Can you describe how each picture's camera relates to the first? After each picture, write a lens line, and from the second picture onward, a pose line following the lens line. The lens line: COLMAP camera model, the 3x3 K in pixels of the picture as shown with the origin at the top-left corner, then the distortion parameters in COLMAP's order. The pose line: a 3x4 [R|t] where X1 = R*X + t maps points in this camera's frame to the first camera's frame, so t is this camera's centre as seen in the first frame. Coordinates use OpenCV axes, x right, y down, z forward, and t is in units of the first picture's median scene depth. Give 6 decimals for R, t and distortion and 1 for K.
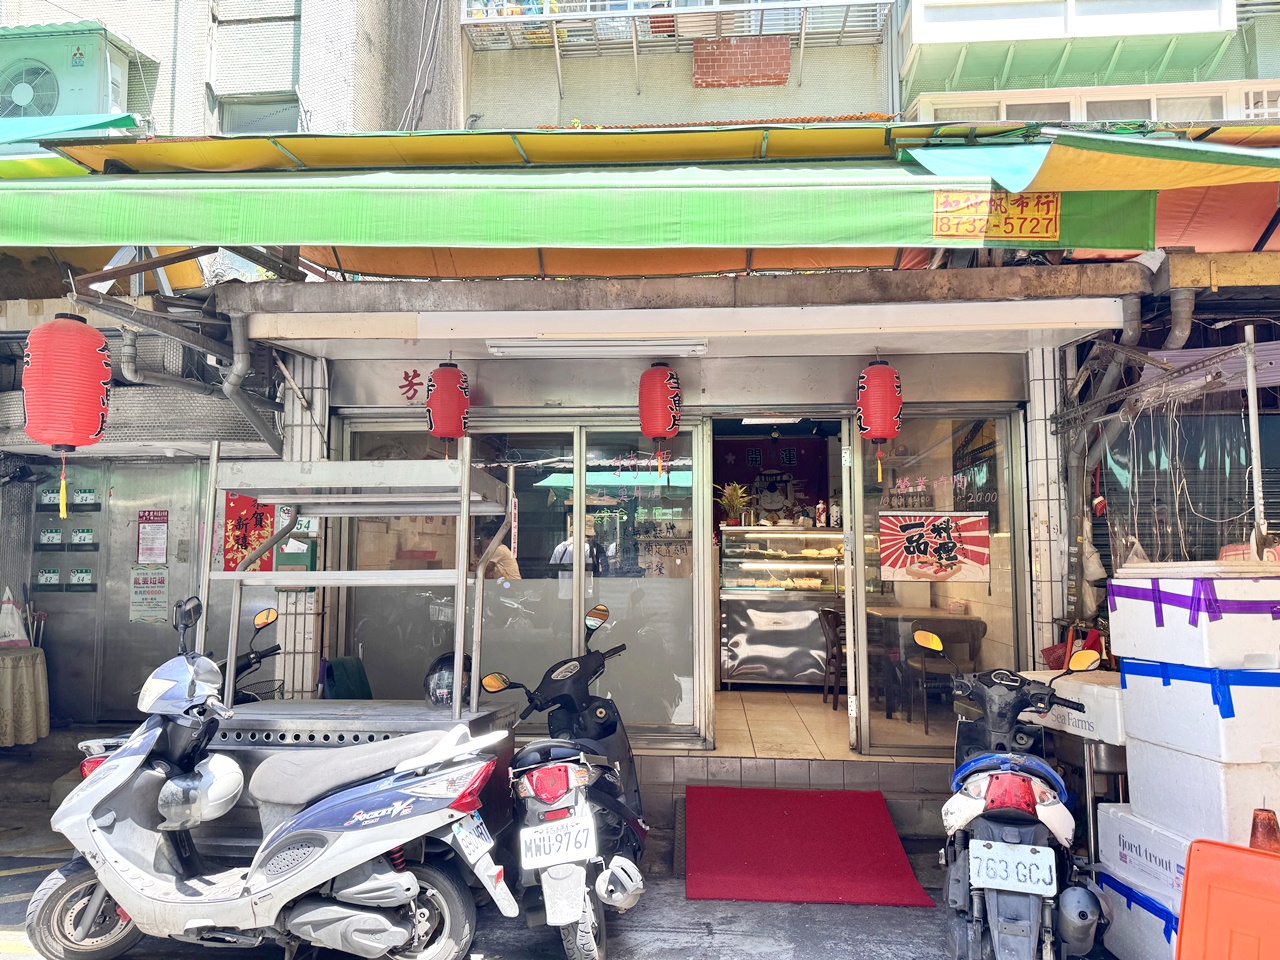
lens RADIAL K [[881.4, 0, 640.0], [0, 881.4, 480.0], [0, 0, 1]] dist [0.054948, -0.081017]
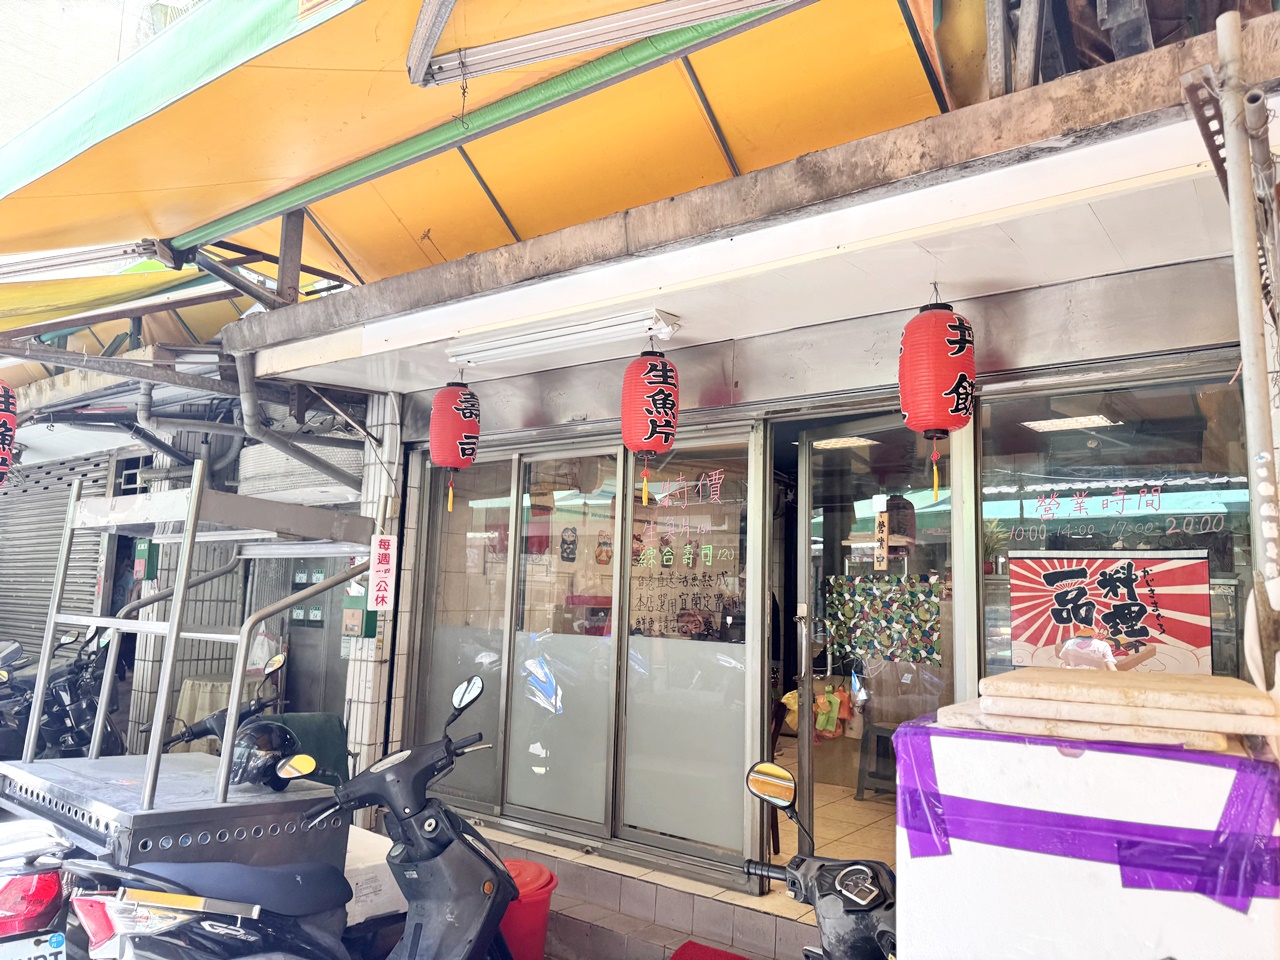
lens RADIAL K [[894.7, 0, 640.0], [0, 894.7, 480.0], [0, 0, 1]] dist [0.004863, -0.000555]
pose [[0.847852, -0.045237, -0.528300, 0.388073], [0.018171, 0.998248, -0.056315, 0.016972], [0.529922, 0.038147, 0.847188, 0.338388]]
